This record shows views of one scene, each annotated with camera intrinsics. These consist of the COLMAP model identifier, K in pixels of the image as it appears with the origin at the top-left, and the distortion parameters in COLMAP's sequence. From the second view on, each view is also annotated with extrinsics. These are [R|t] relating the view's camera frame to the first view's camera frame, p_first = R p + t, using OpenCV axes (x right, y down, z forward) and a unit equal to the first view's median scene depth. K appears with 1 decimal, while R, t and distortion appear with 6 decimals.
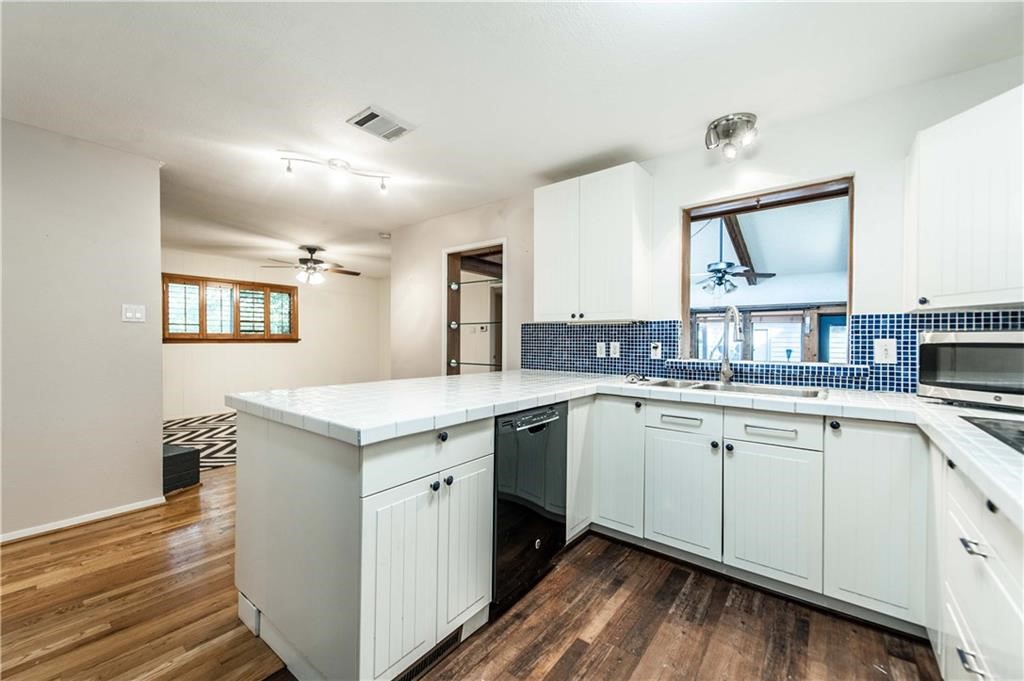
lens RADIAL K [[405.3, 0, 505.9], [0, 405.3, 343.0], [0, 0, 1]] dist [0.026638, -0.007609]
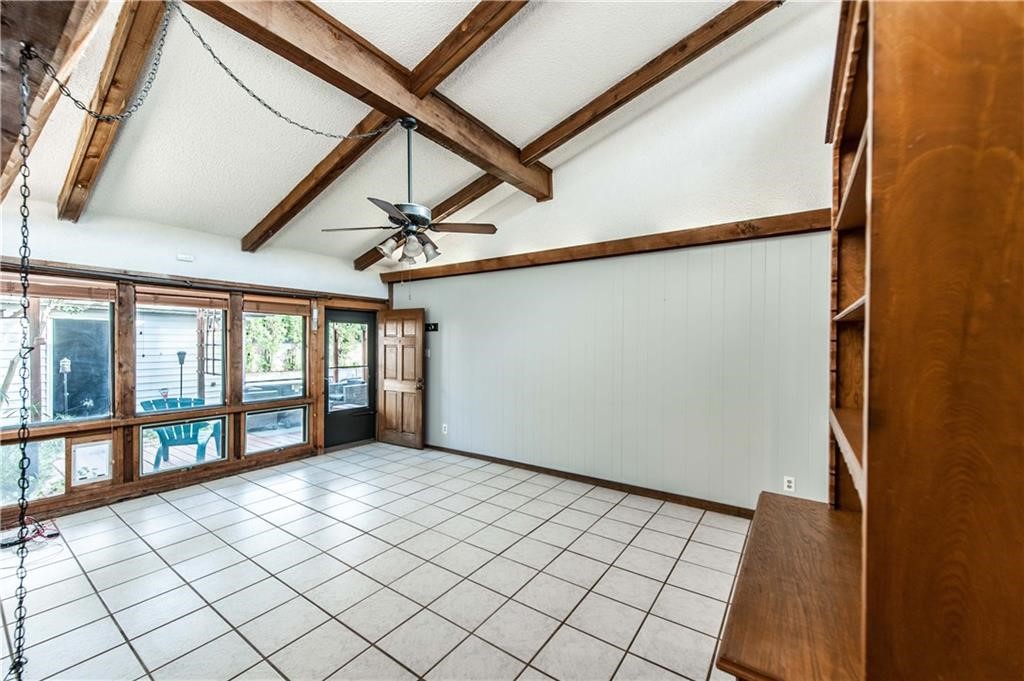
lens RADIAL K [[405.3, 0, 505.9], [0, 405.3, 343.0], [0, 0, 1]] dist [0.026638, -0.007609]
pose [[-0.049349, -0.012565, 0.998703, -0.070758], [0.004535, 0.999908, 0.012805, -0.009839], [-0.998771, 0.005161, -0.049287, 0.853123]]
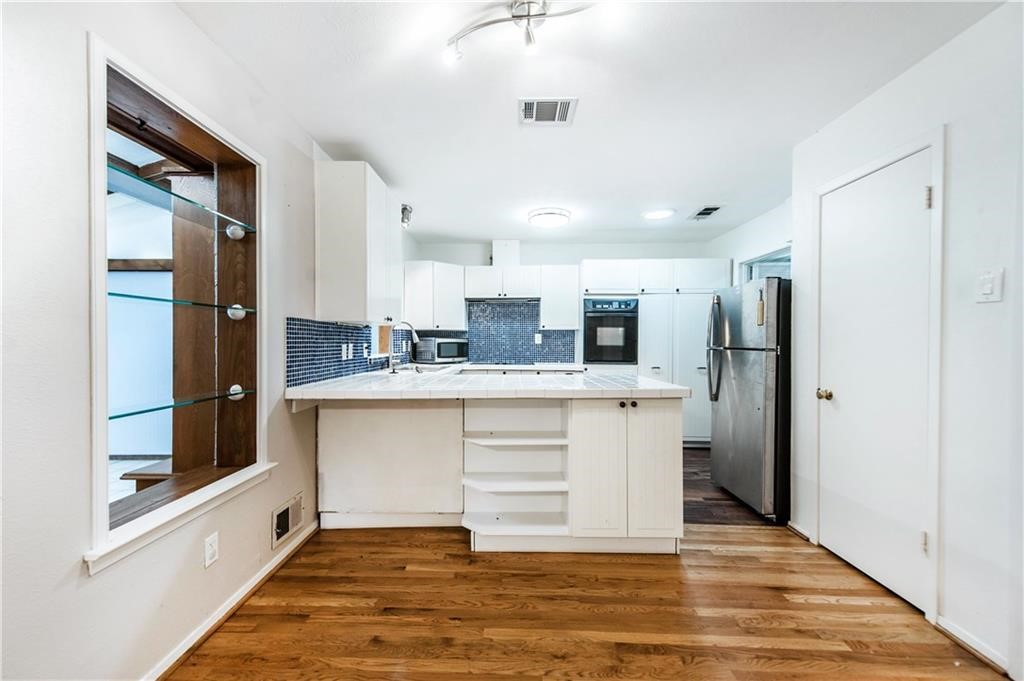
lens RADIAL K [[405.3, 0, 505.9], [0, 405.3, 343.0], [0, 0, 1]] dist [0.026638, -0.007609]
pose [[-0.603356, -0.012697, 0.797371, -0.428593], [0.000558, 0.999866, 0.016344, -0.011042], [-0.797472, 0.010306, -0.603269, 0.708182]]
